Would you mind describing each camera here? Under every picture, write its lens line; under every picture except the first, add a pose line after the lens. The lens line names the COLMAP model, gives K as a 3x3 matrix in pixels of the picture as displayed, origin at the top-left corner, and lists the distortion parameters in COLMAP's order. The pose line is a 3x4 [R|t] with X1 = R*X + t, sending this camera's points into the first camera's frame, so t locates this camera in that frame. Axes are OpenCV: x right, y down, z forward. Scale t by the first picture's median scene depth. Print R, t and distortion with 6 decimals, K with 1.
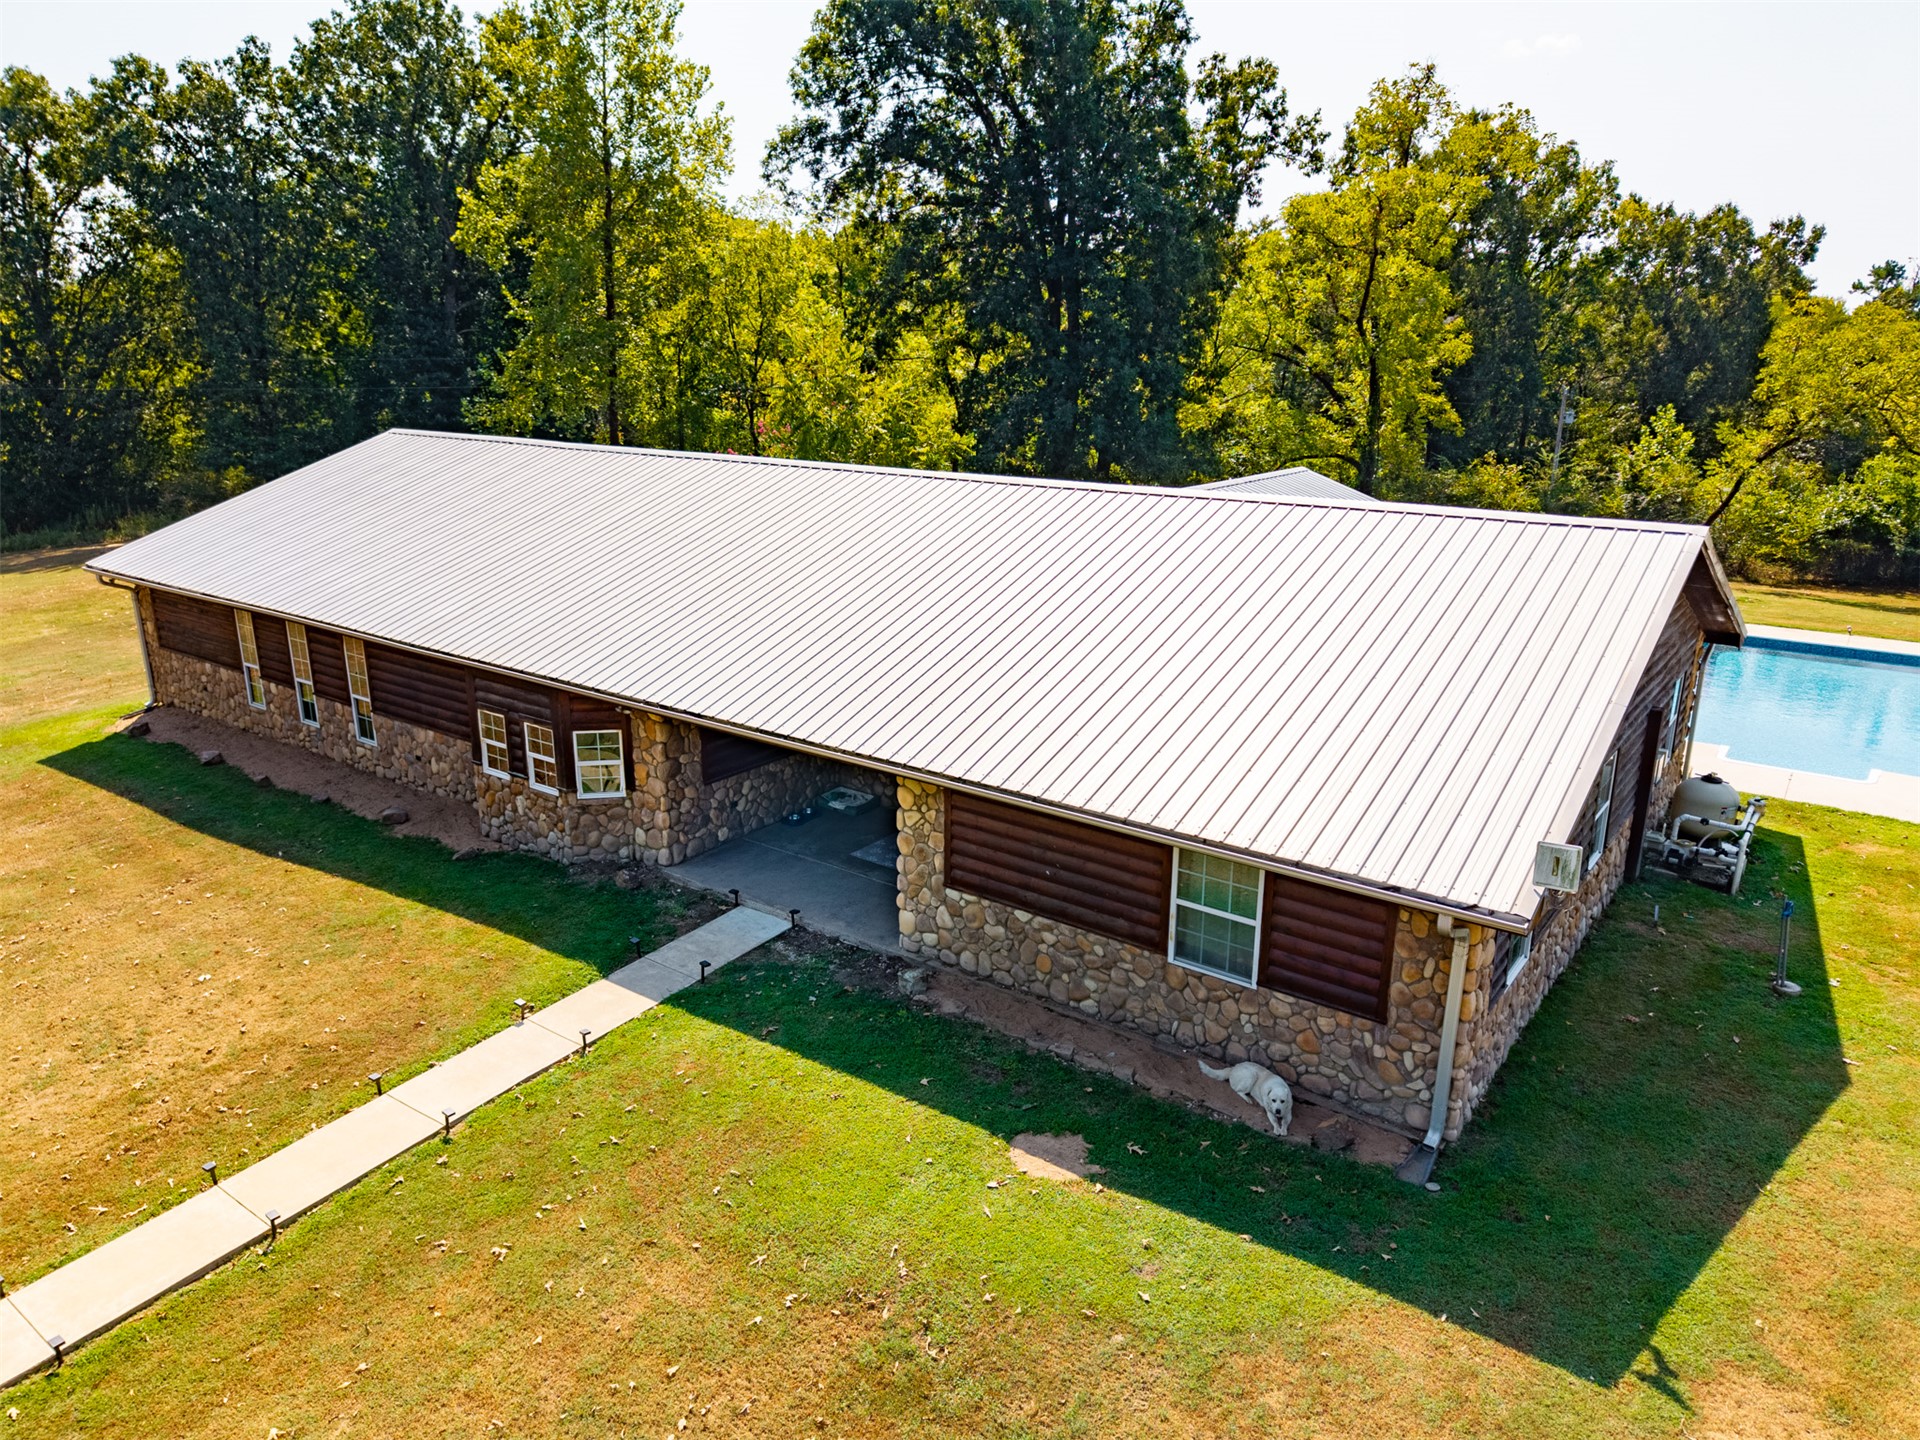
lens RADIAL K [[1293.1, 0, 960.0], [0, 1293.1, 720.0], [0, 0, 1]] dist [0.013794, -0.002296]
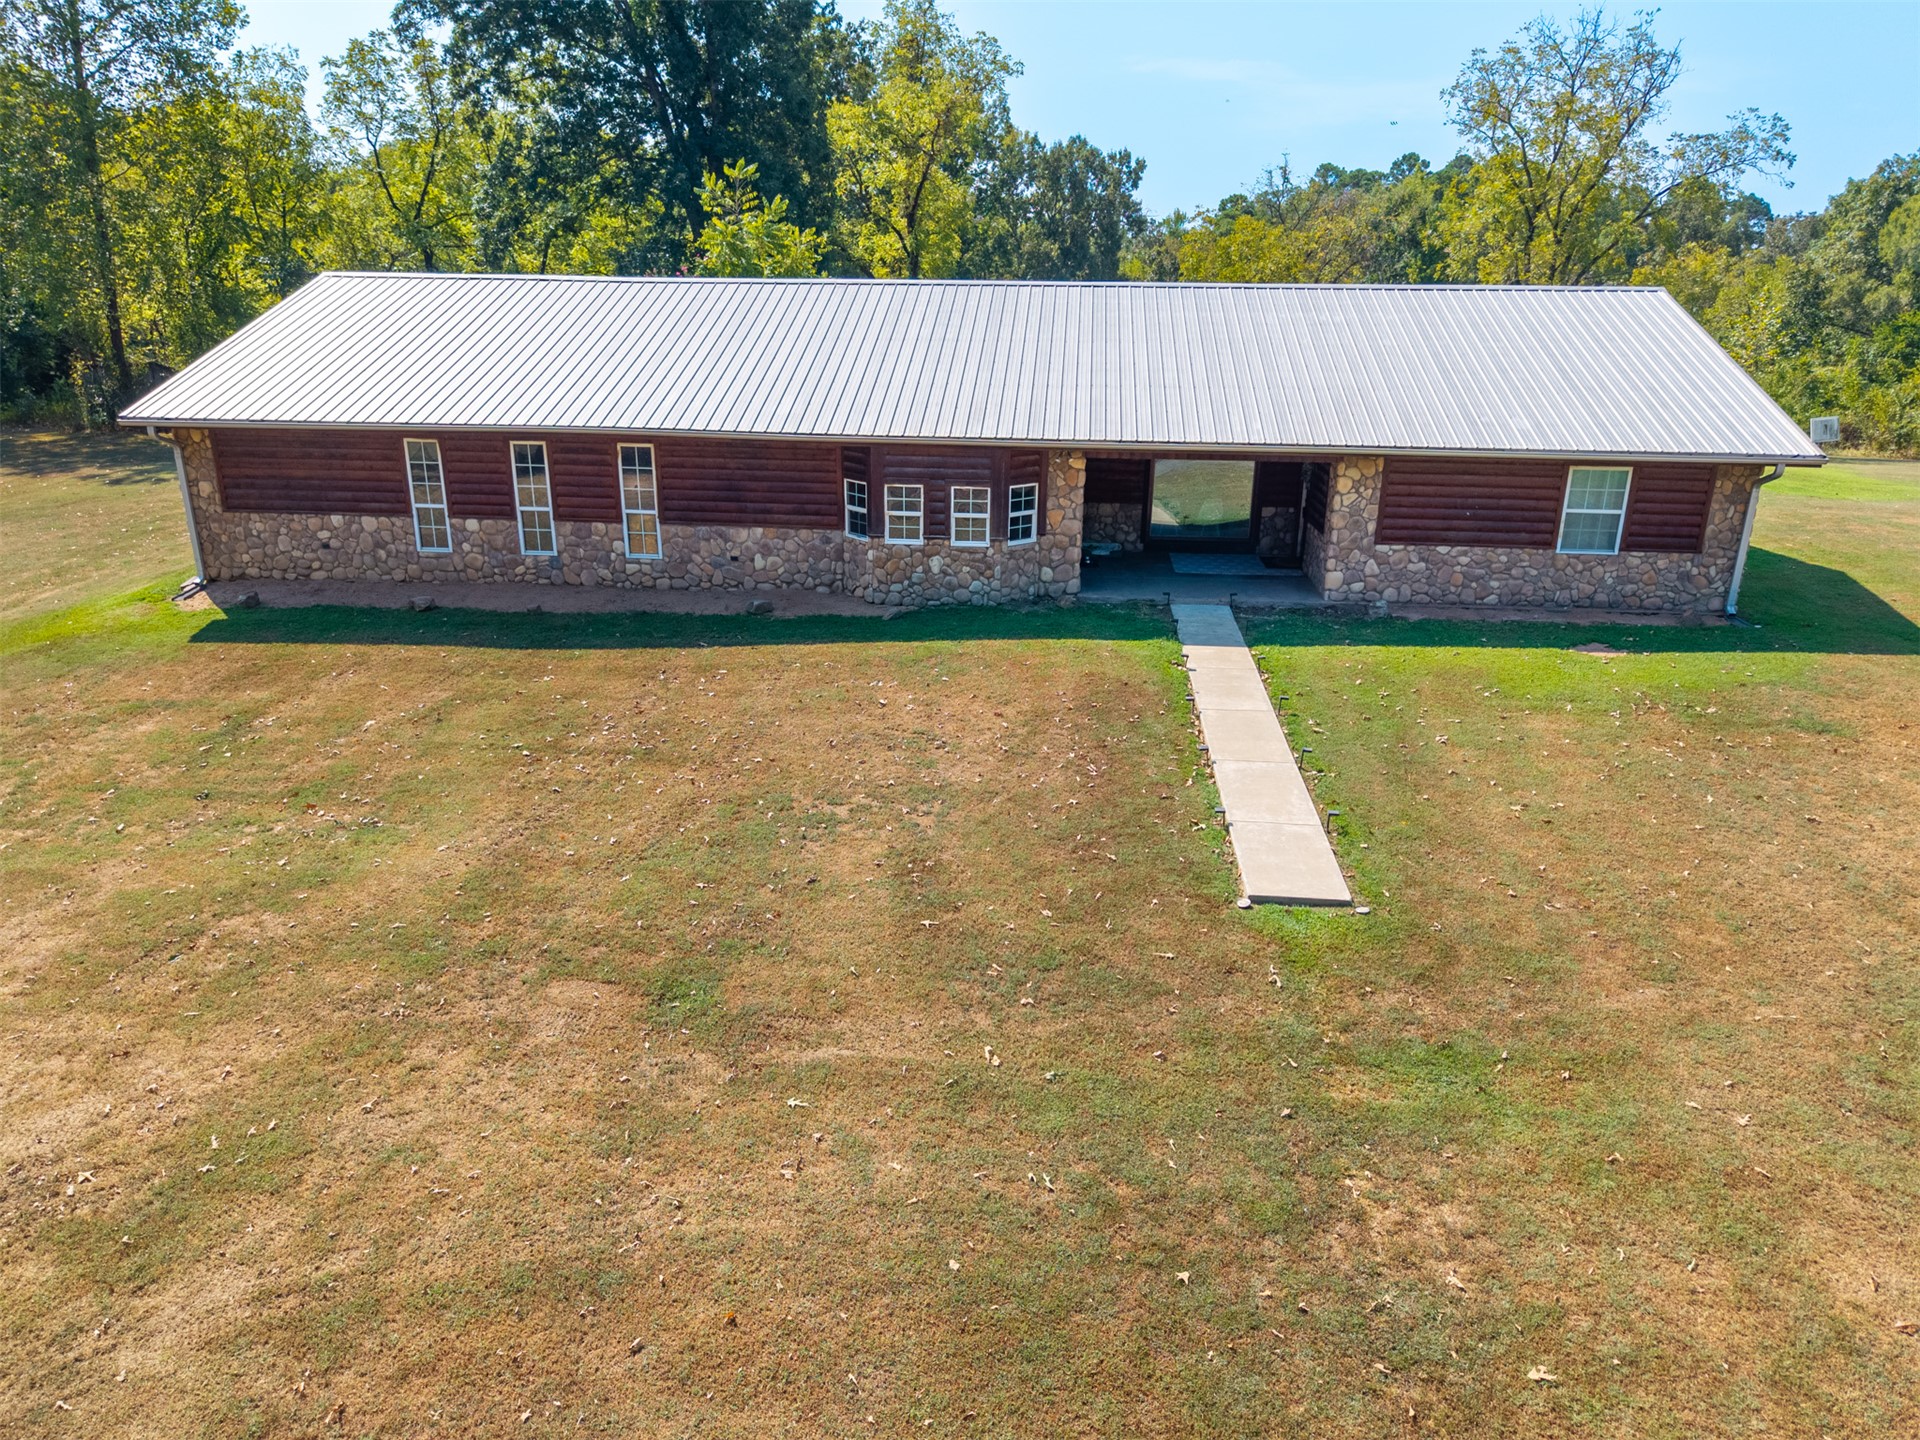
lens RADIAL K [[1293.1, 0, 960.0], [0, 1293.1, 720.0], [0, 0, 1]] dist [0.013794, -0.002296]
pose [[0.843010, -0.166477, 0.511488, -1.157595], [0.141216, 0.986043, 0.088188, 0.129003], [-0.519031, -0.002114, 0.854753, 0.016881]]
